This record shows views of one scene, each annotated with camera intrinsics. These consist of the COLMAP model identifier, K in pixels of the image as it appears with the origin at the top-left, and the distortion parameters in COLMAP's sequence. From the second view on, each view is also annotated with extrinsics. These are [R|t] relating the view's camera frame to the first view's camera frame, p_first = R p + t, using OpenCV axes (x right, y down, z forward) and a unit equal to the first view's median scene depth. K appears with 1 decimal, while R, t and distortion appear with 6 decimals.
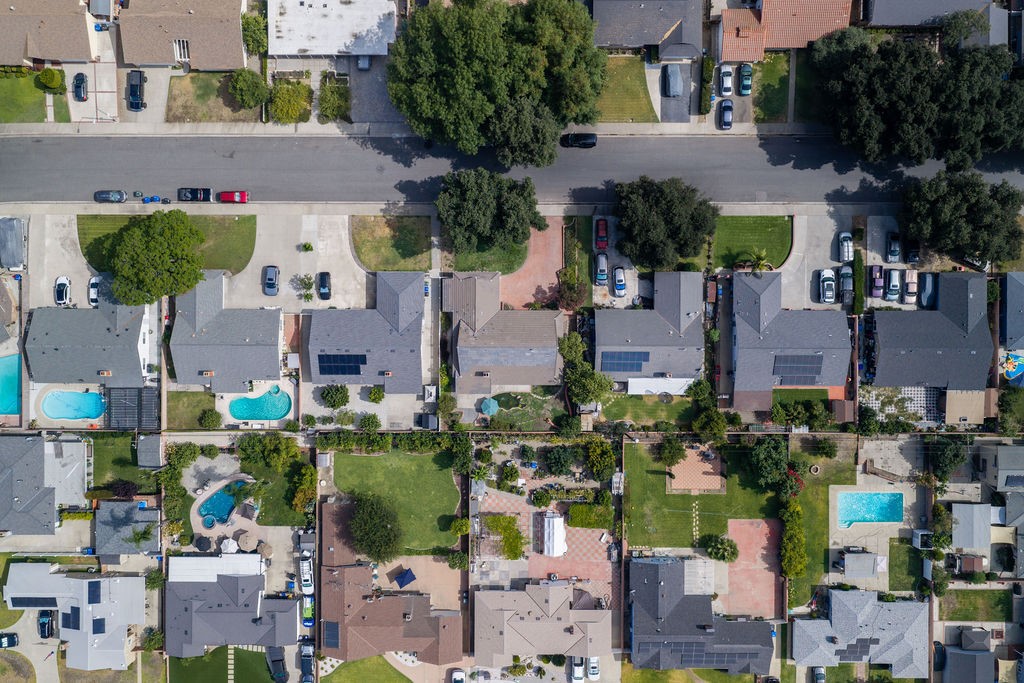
lens RADIAL K [[857.8, 0, 512.0], [0, 857.8, 341.5], [0, 0, 1]] dist [0.001657, -0.001070]
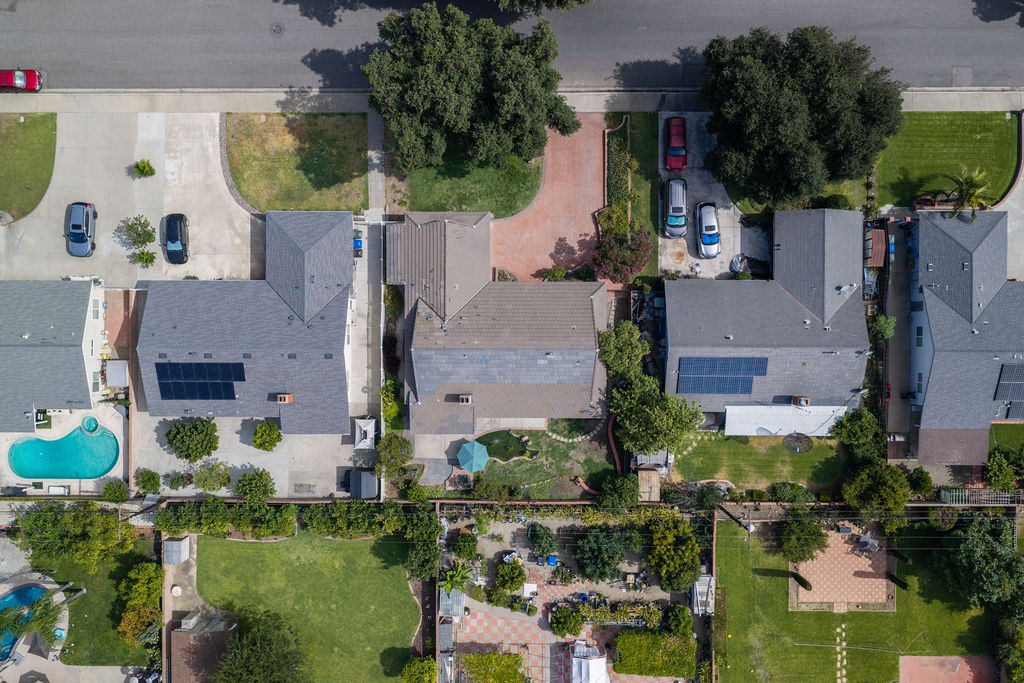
lens RADIAL K [[857.8, 0, 512.0], [0, 857.8, 341.5], [0, 0, 1]] dist [0.001657, -0.001070]
pose [[0.999985, -0.000387, -0.005376, 0.002371], [0.000412, 0.999989, 0.004597, -0.000682], [0.005374, -0.004599, 0.999975, 0.444336]]
